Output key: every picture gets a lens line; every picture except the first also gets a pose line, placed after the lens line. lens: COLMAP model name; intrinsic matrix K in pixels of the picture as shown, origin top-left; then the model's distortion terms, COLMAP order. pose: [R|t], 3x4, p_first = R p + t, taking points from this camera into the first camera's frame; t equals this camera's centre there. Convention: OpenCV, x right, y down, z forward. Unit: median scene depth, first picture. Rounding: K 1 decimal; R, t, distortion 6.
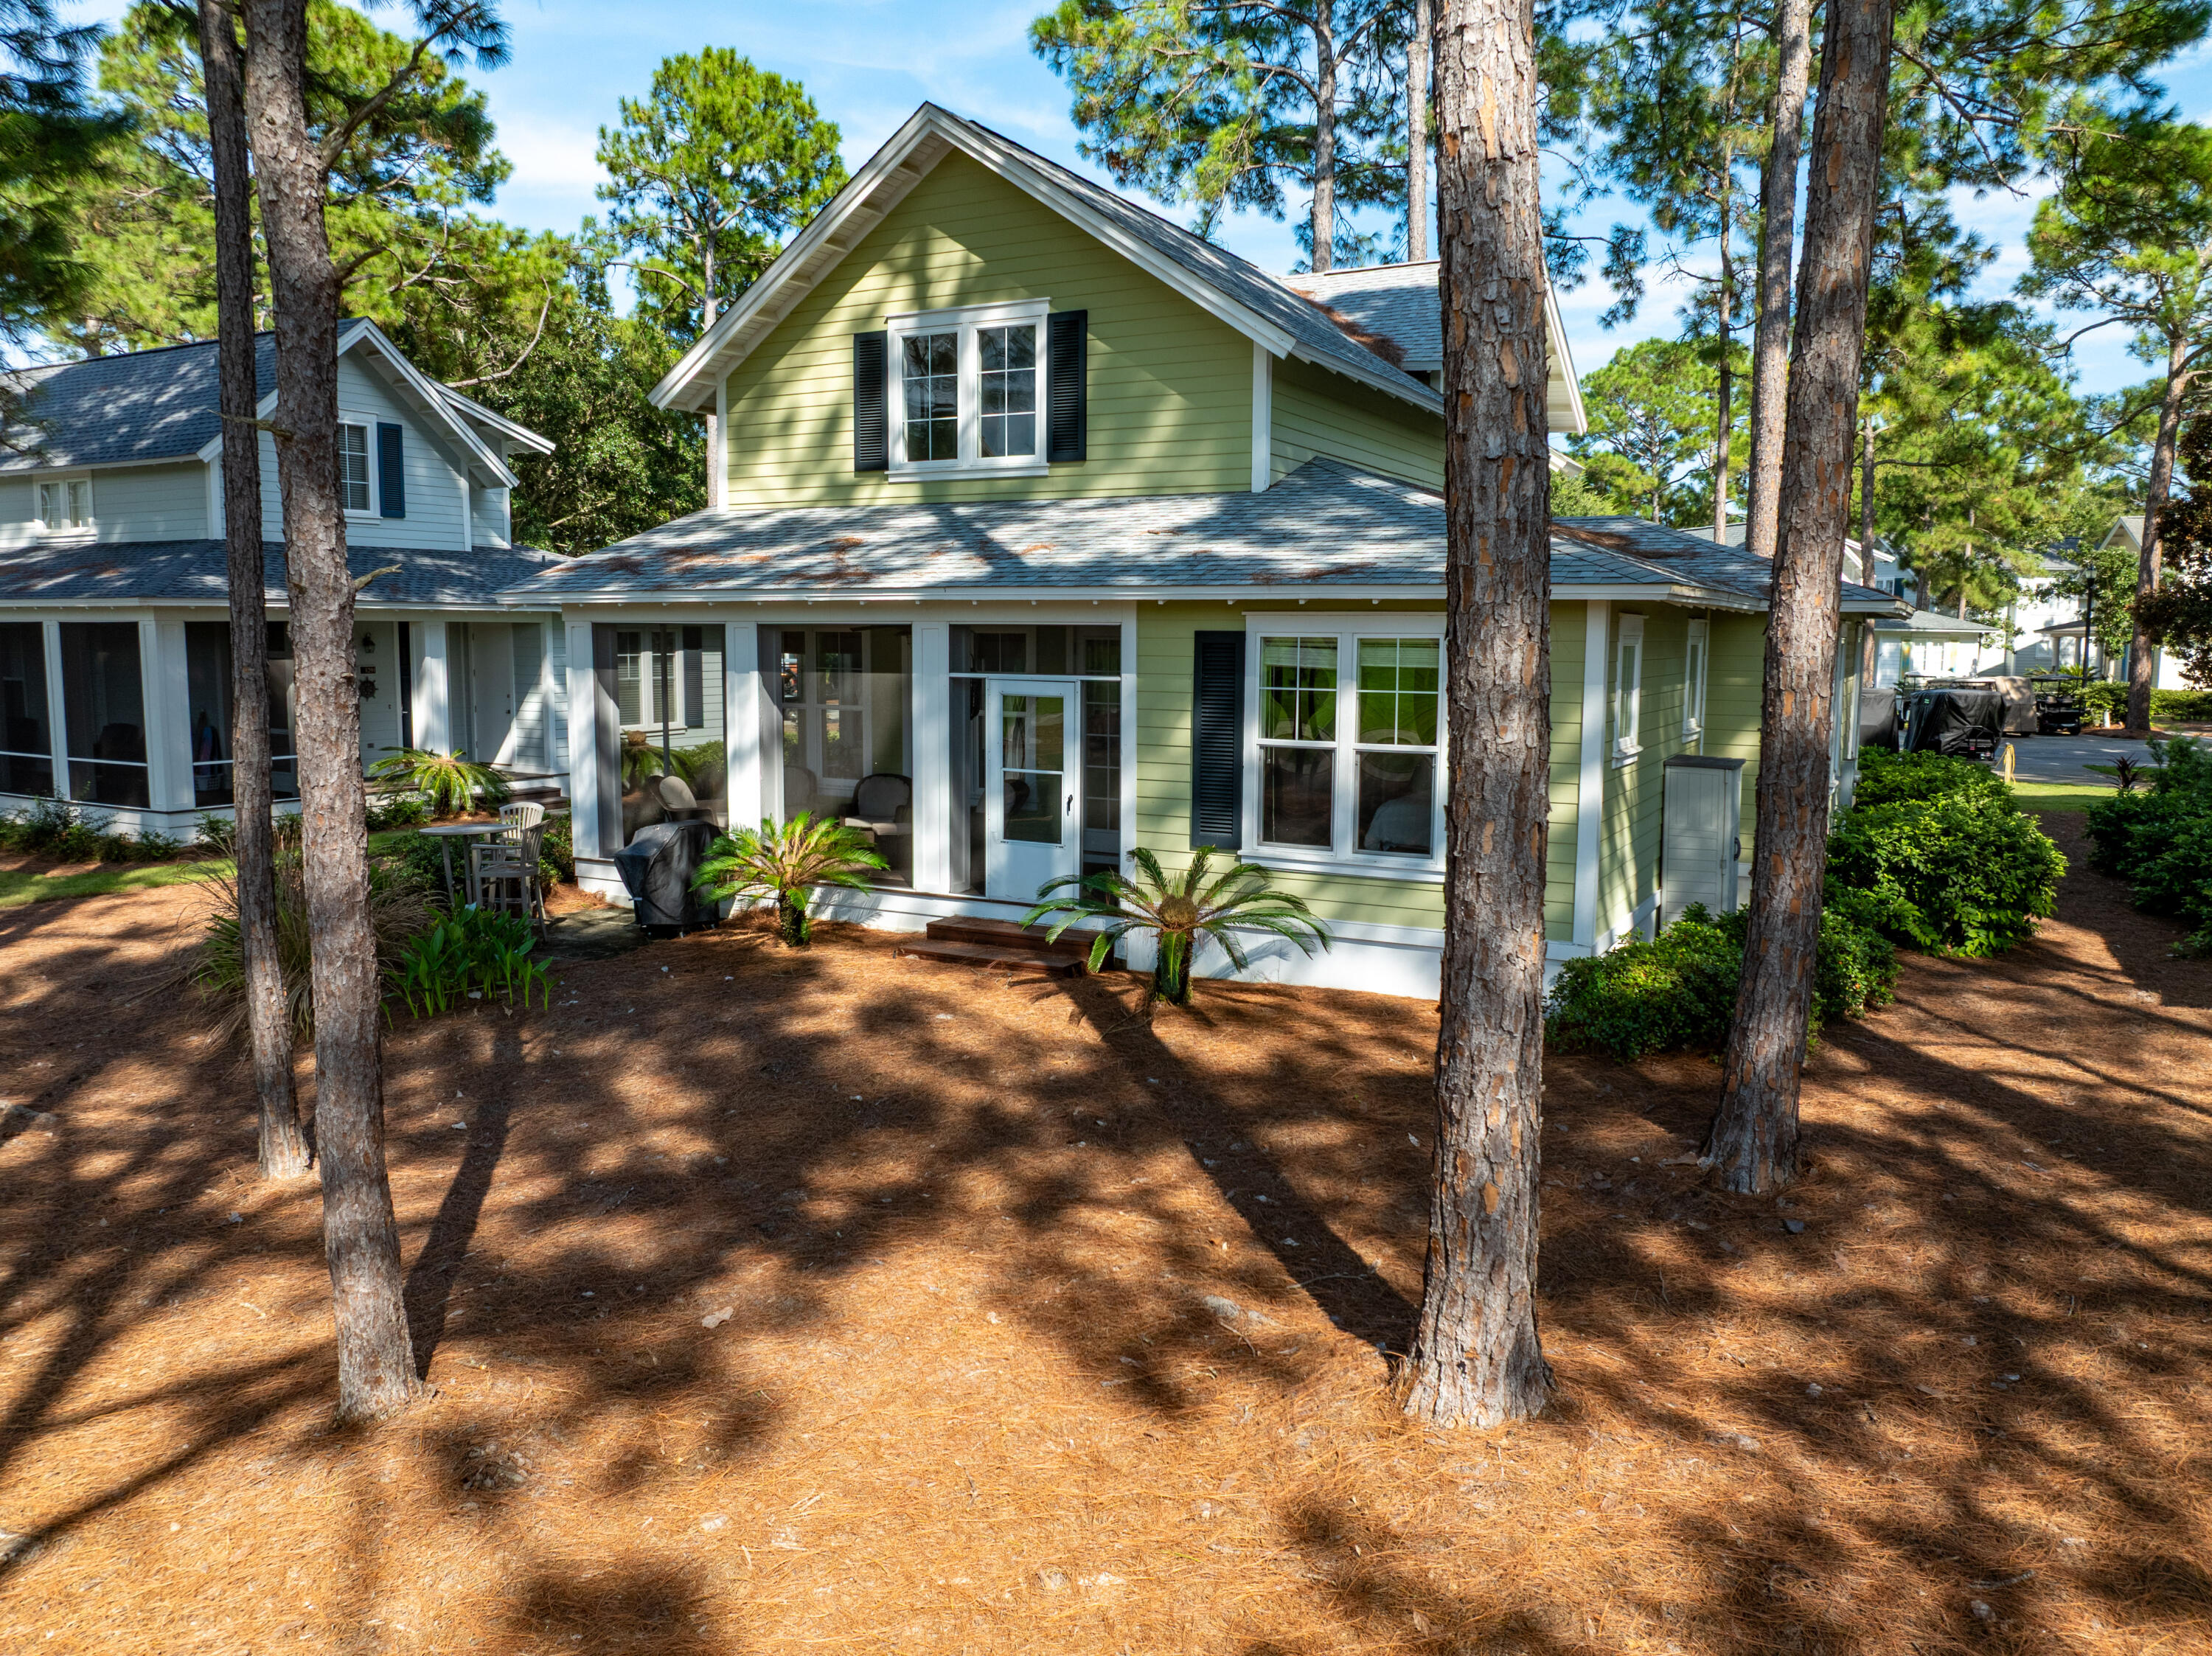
lens RADIAL K [[1531.4, 0, 1115.8], [0, 1531.4, 817.3], [0, 0, 1]] dist [-0.038455, -0.003739]
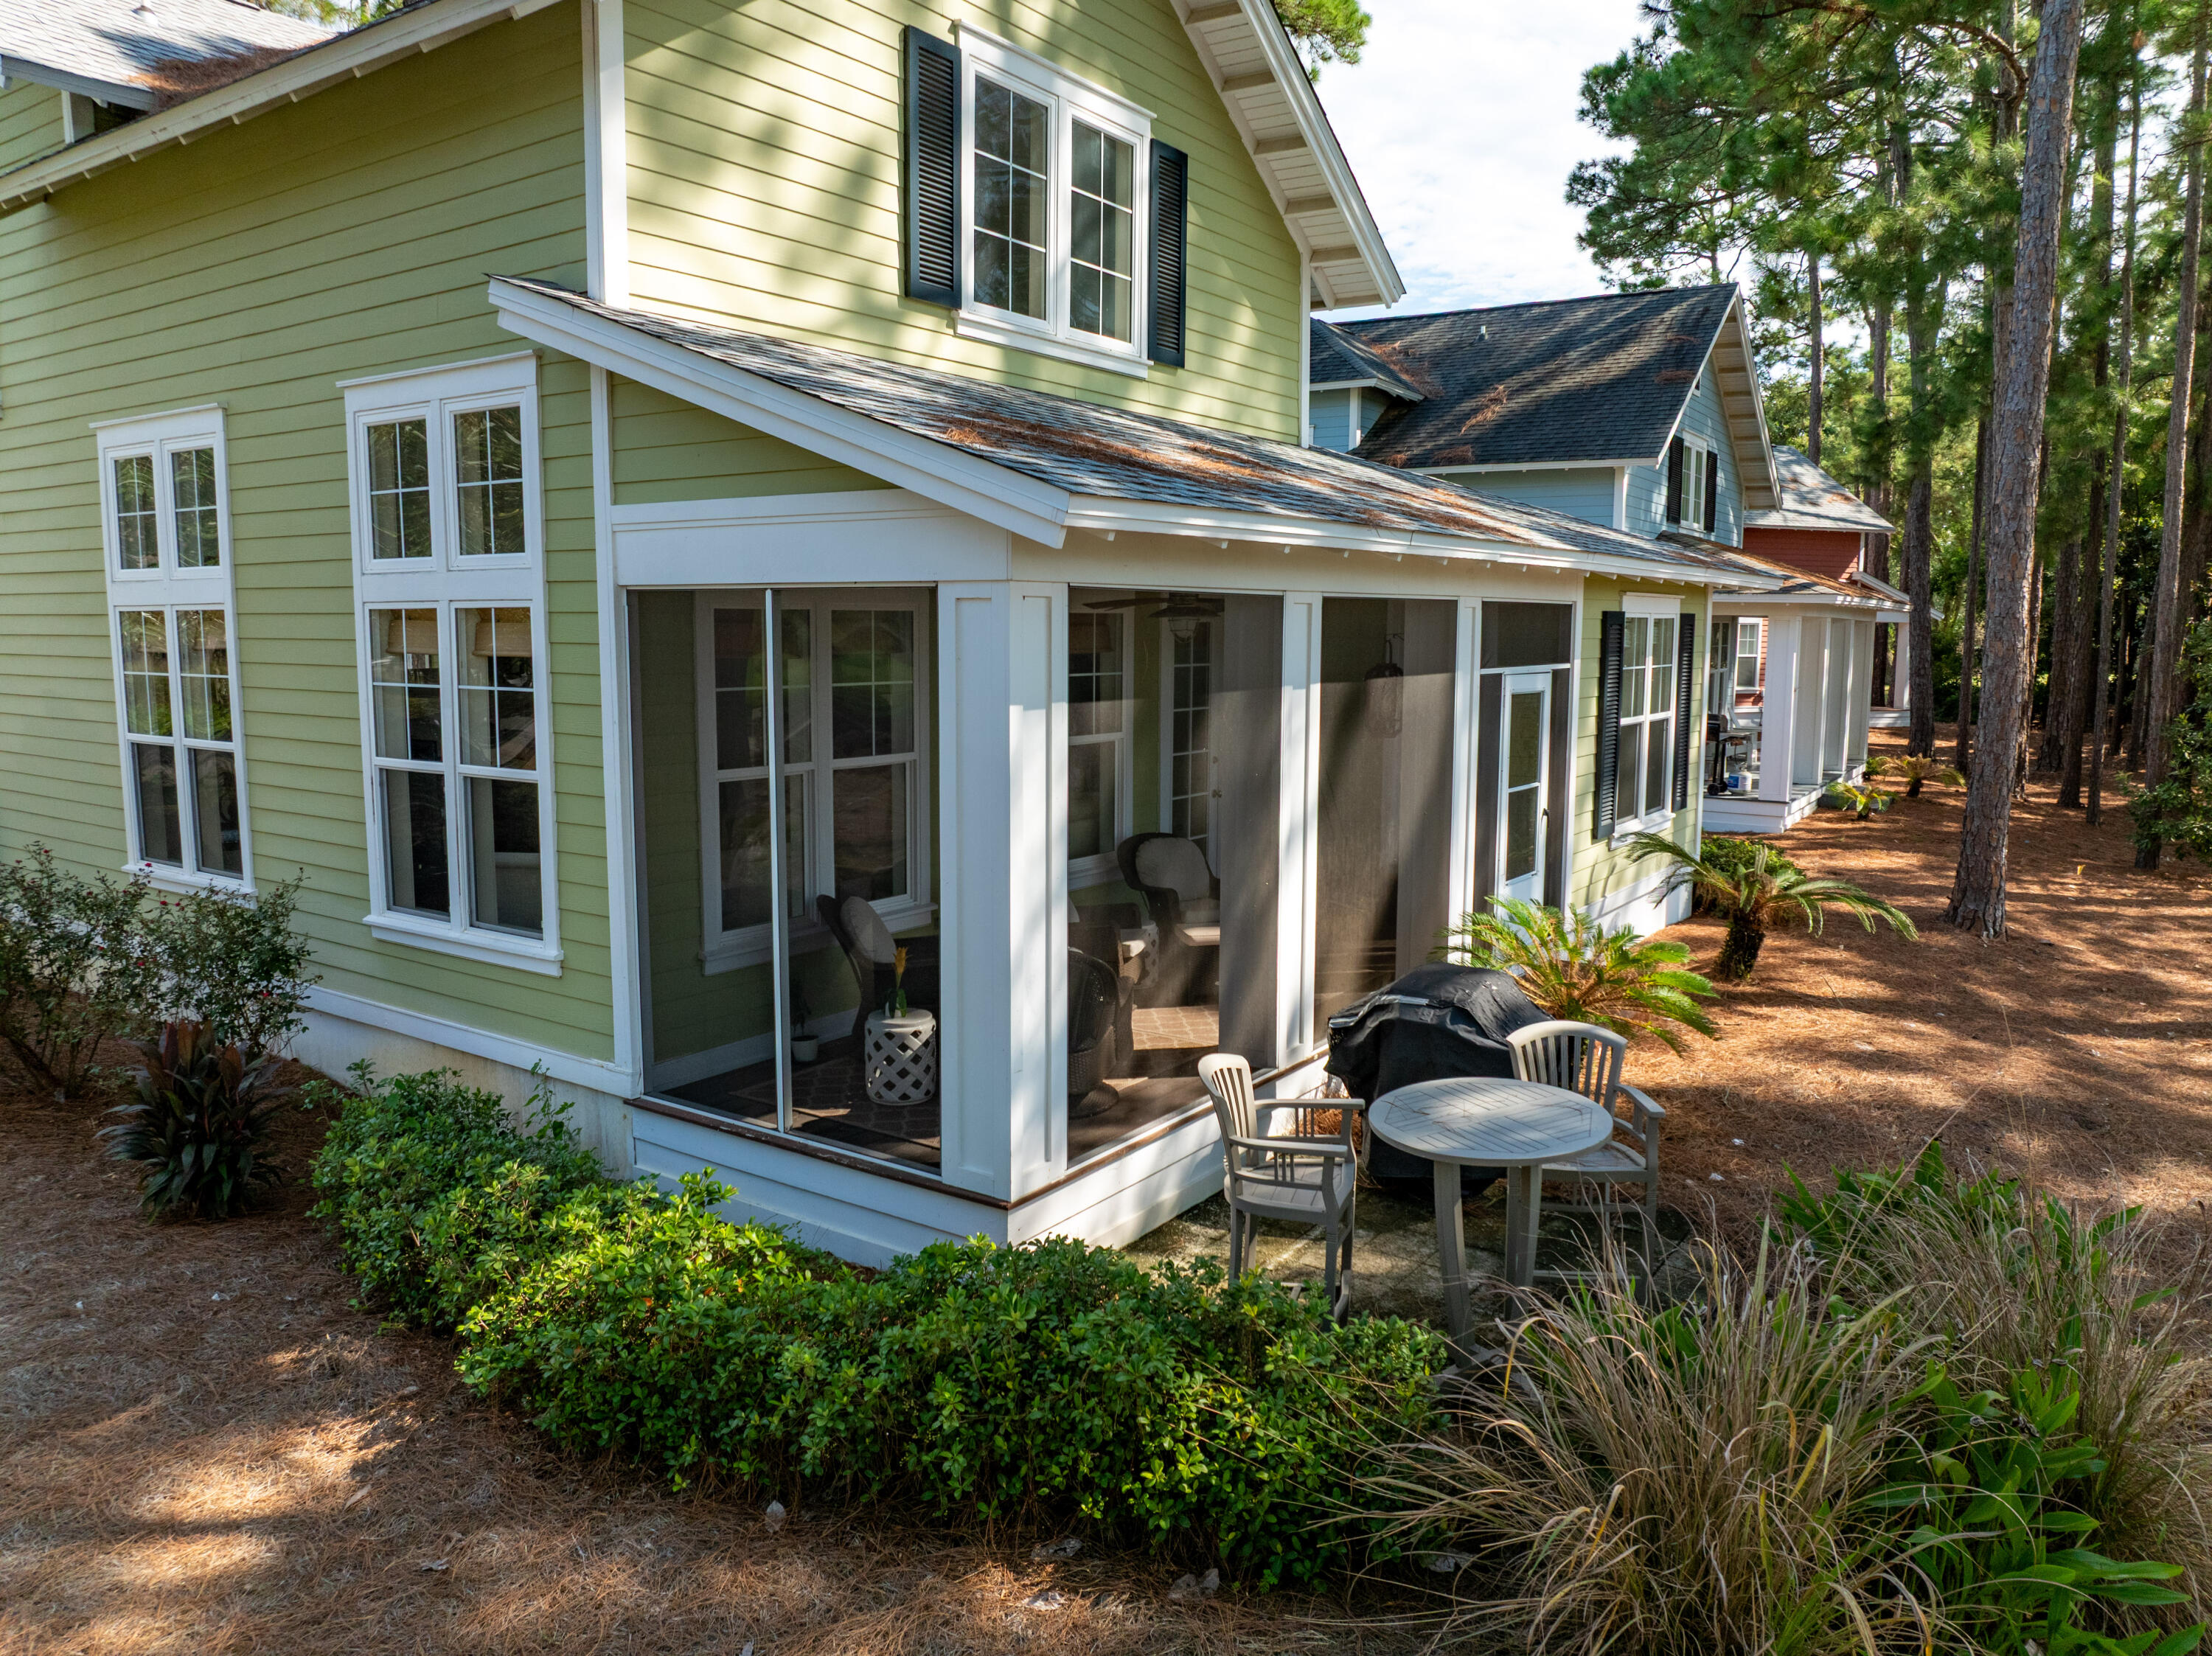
lens RADIAL K [[1531.4, 0, 1115.5], [0, 1531.4, 846.9], [0, 0, 1]] dist [-0.038455, -0.003739]
pose [[0.069035, -0.152628, 0.985870, -0.800363], [0.105558, 0.983797, 0.144915, -0.125271], [-0.992014, 0.094062, 0.084027, 1.039556]]
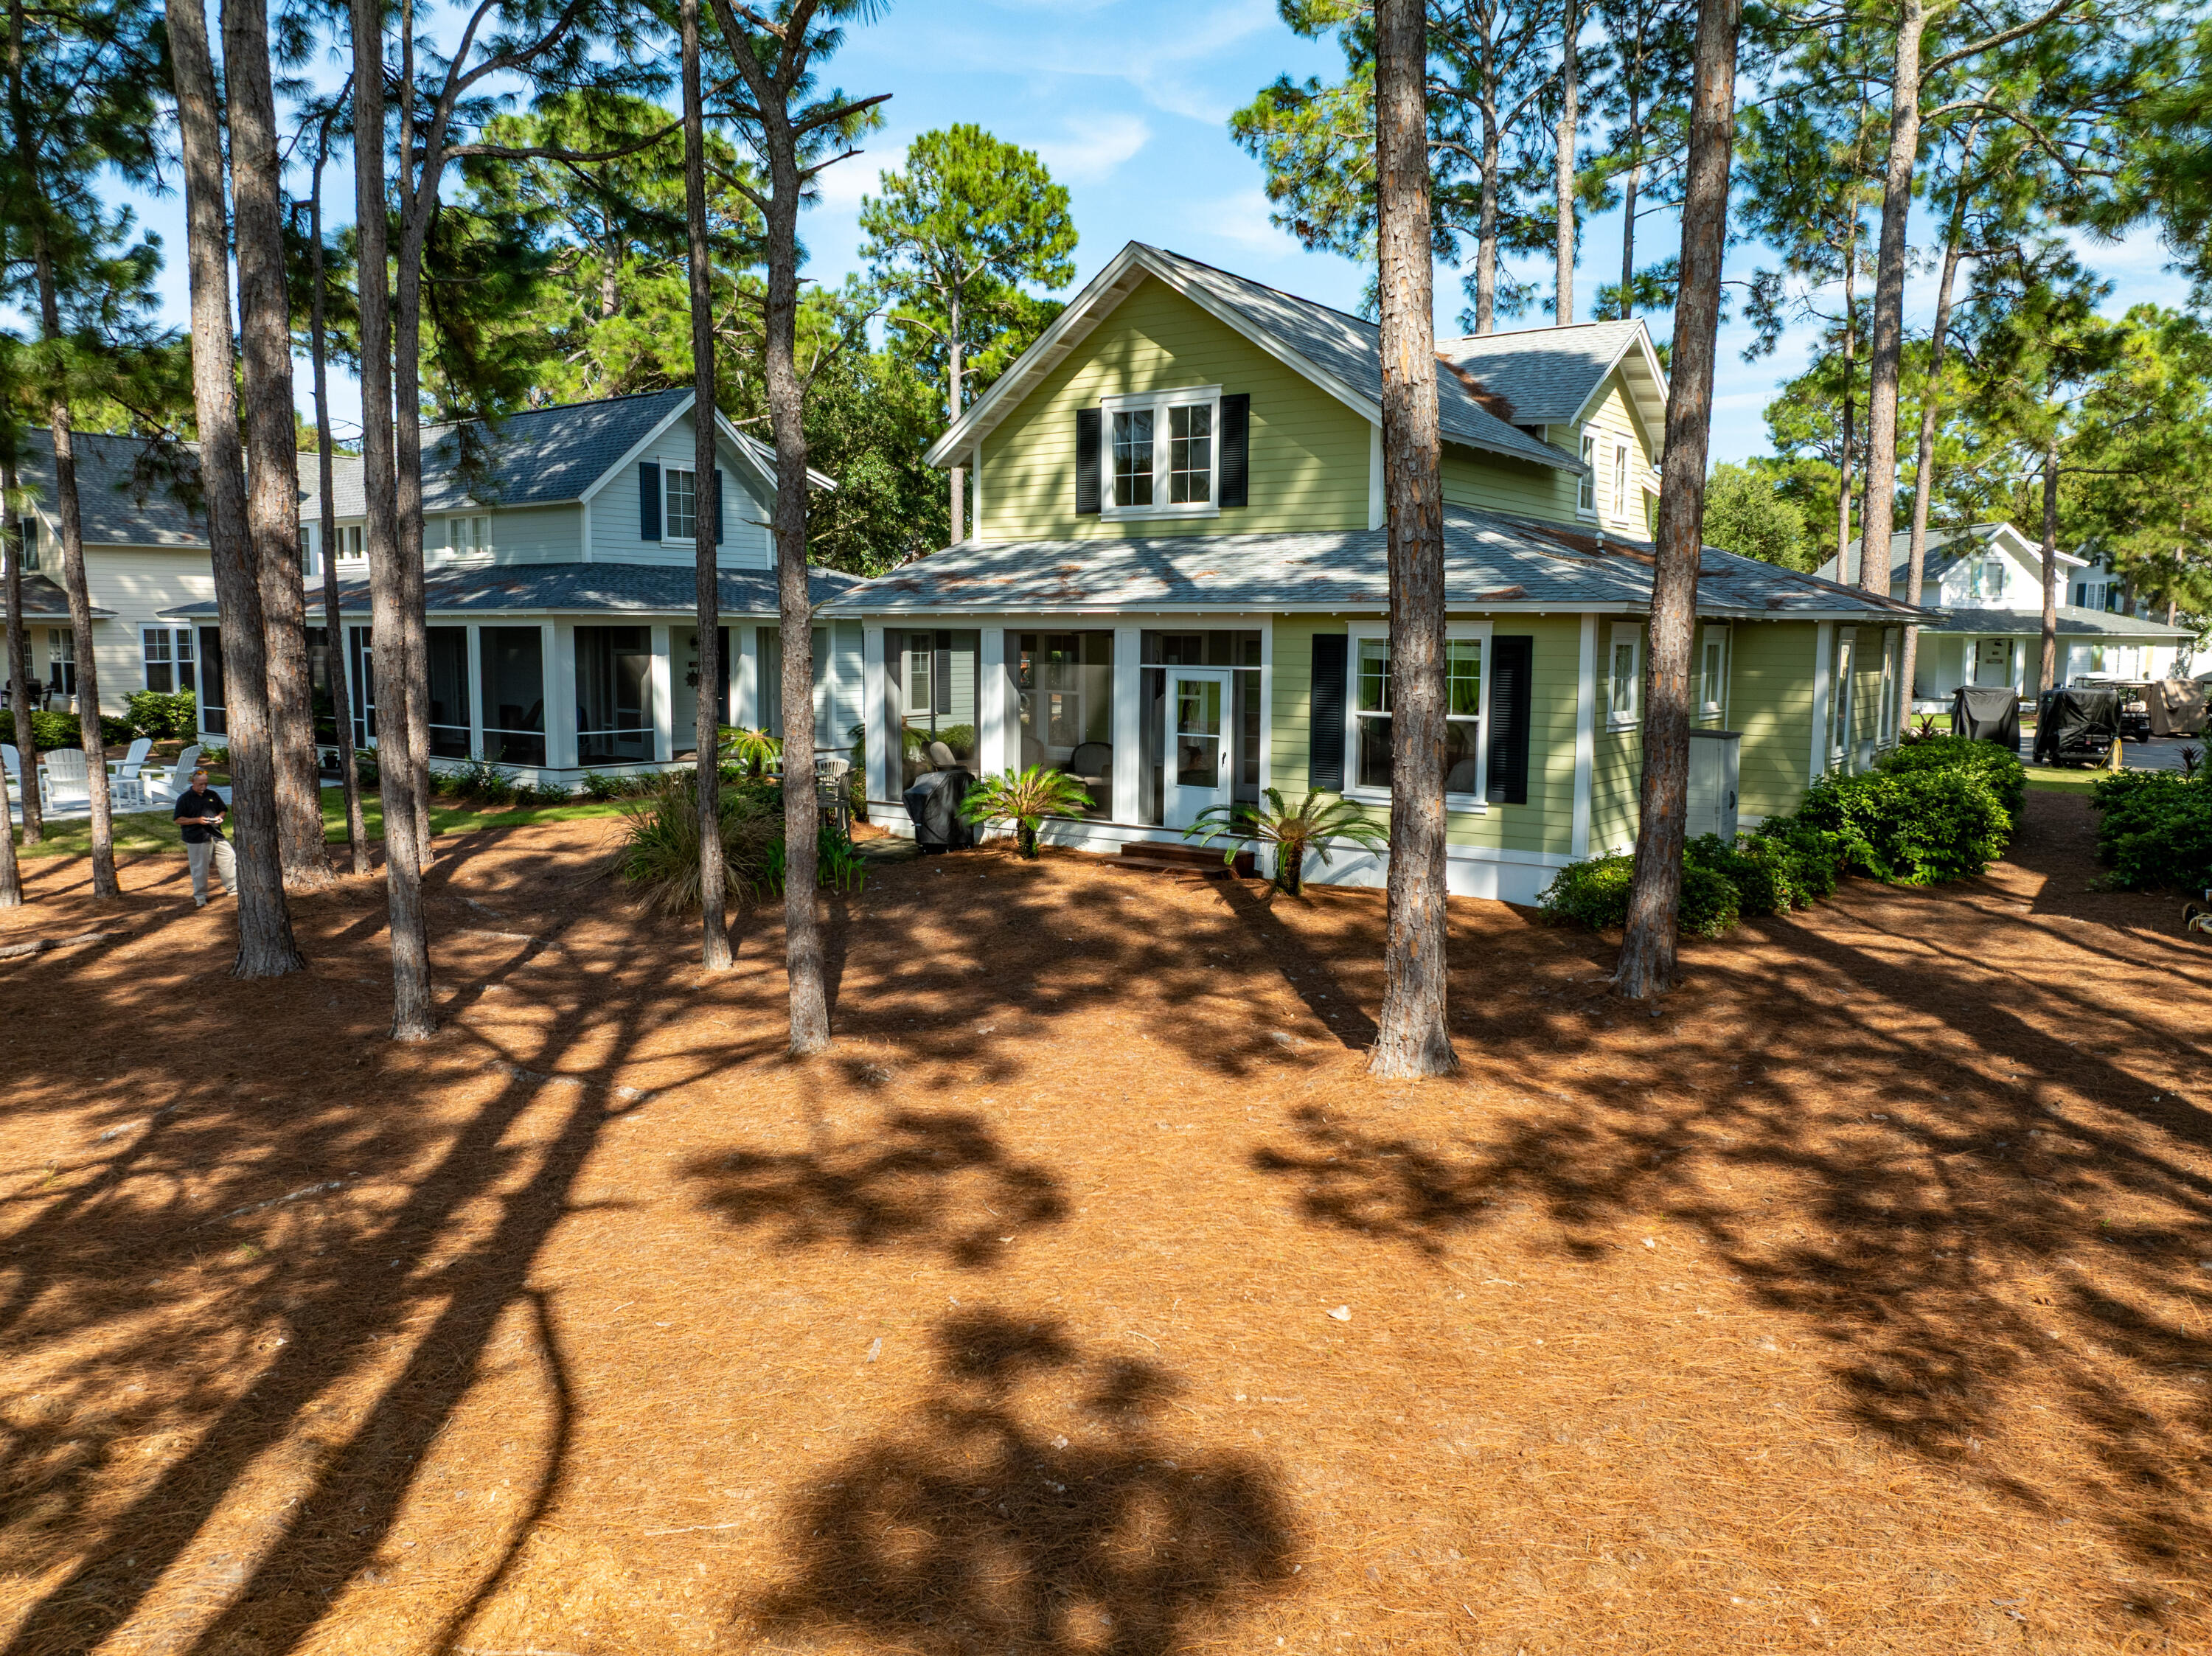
lens RADIAL K [[1531.4, 0, 1111.0], [0, 1531.4, 809.8], [0, 0, 1]] dist [-0.038455, -0.003739]
pose [[0.989344, 0.015852, -0.144733, 0.062304], [-0.016894, 0.999839, -0.005975, 0.042186], [0.144616, 0.008356, 0.989453, -0.344402]]
